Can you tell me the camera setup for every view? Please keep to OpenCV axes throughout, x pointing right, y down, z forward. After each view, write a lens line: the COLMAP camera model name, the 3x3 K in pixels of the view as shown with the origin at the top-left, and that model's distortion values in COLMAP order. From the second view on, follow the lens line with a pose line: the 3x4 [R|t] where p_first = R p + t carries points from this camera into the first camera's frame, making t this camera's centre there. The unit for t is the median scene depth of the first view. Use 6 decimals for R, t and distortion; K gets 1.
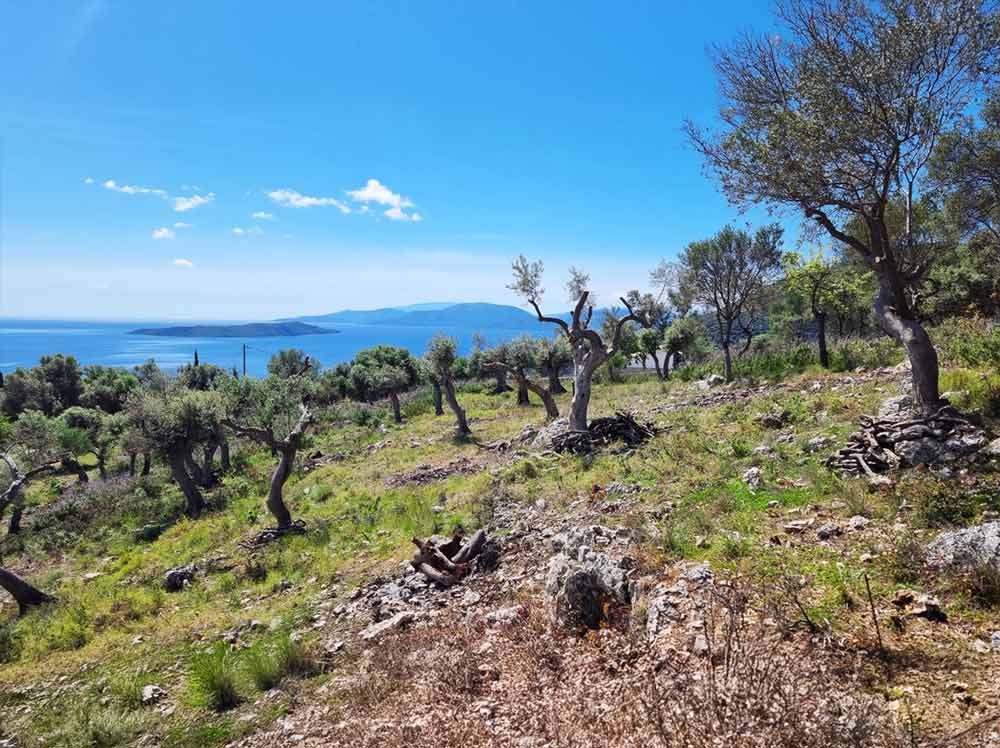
lens RADIAL K [[701.0, 0, 500.9], [0, 701.0, 377.8], [0, 0, 1]] dist [0.049174, -0.041682]
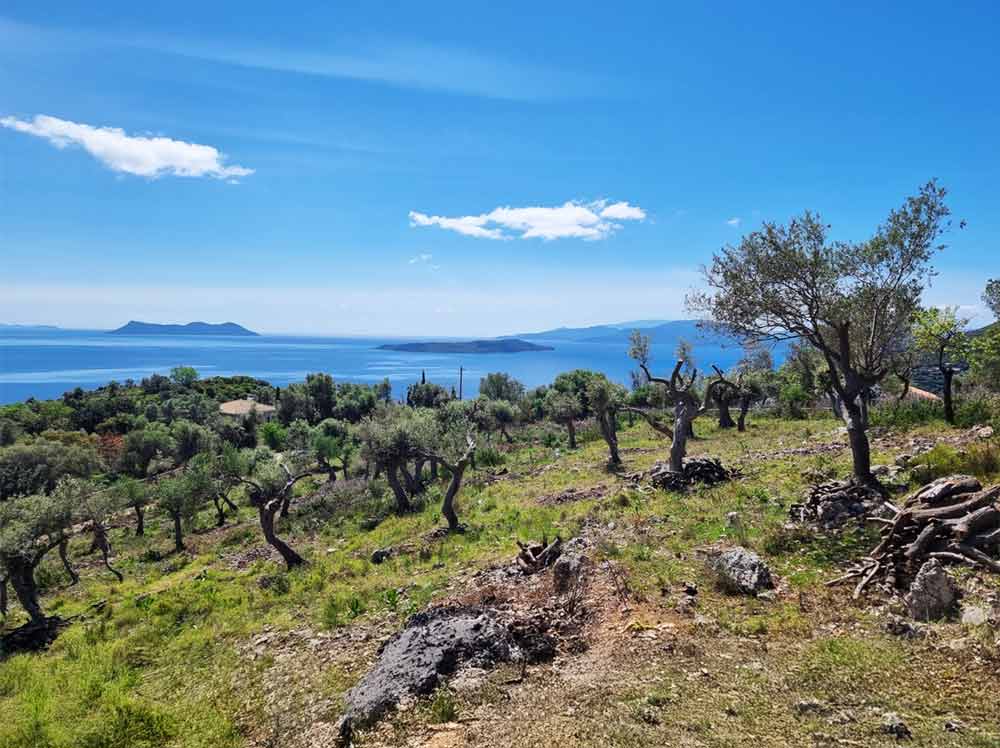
lens RADIAL K [[701.0, 0, 502.7], [0, 701.0, 365.2], [0, 0, 1]] dist [0.049174, -0.041682]
pose [[0.954170, 0.016002, -0.298836, 0.121627], [-0.027660, 0.999011, -0.034822, -0.039025], [0.297983, 0.041492, 0.953669, -0.189874]]
